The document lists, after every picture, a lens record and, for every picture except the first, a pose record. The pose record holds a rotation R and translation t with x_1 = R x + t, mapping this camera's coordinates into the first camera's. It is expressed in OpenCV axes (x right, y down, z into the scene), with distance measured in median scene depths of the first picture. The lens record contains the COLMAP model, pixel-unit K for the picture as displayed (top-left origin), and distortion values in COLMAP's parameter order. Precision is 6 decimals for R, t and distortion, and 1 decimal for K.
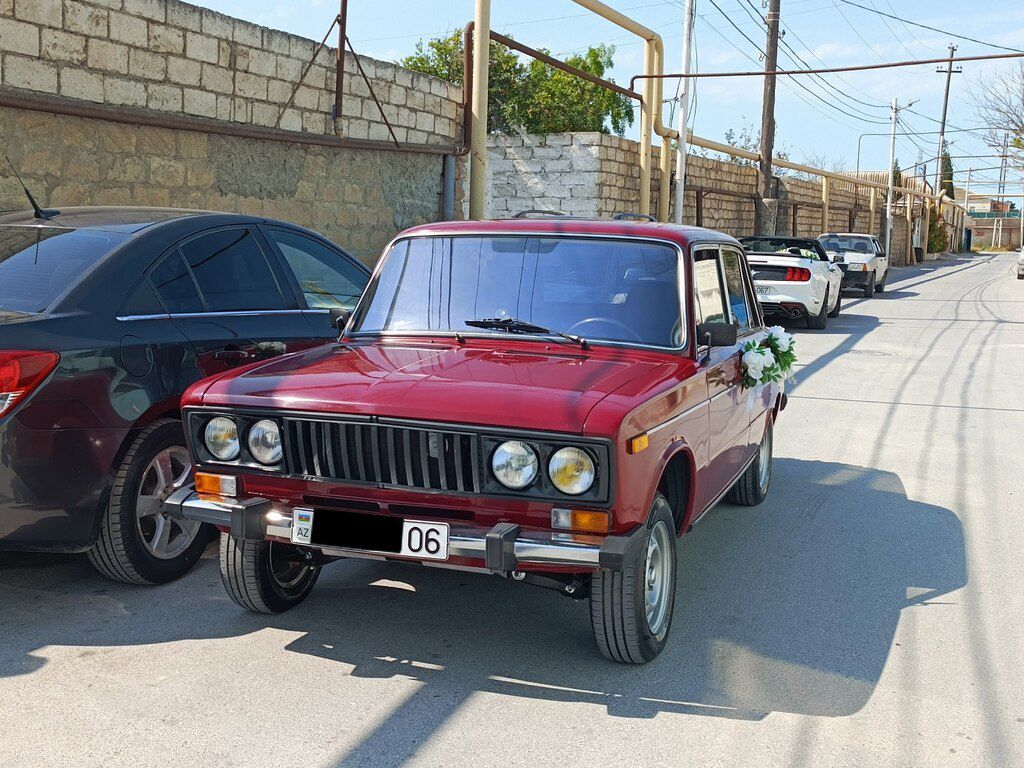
lens RADIAL K [[1255.6, 0, 514.0], [0, 1255.6, 386.0], [0, 0, 1]] dist [-0.010350, 0.000000]
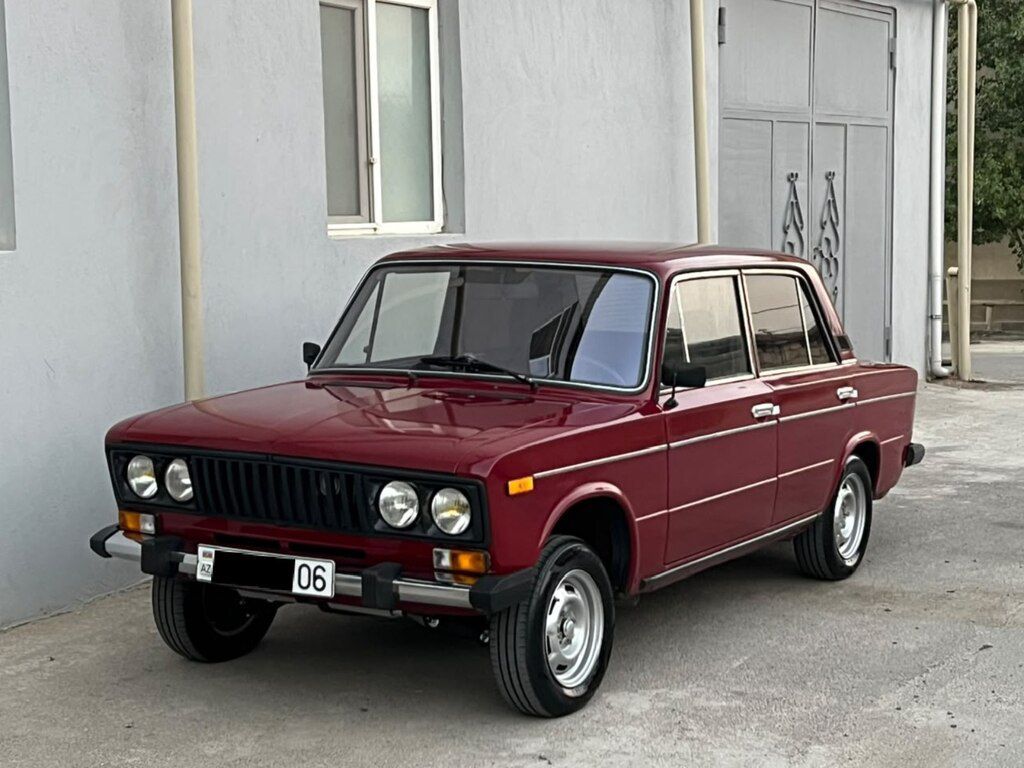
lens RADIAL K [[1945.9, 0, 489.7], [0, 1945.9, 404.3], [0, 0, 1]] dist [0.404276, 0.000000]
pose [[0.977707, 0.006536, -0.209870, 0.190578], [-0.009584, 0.999863, -0.013510, 0.001076], [0.209753, 0.015220, 0.977636, -0.250350]]
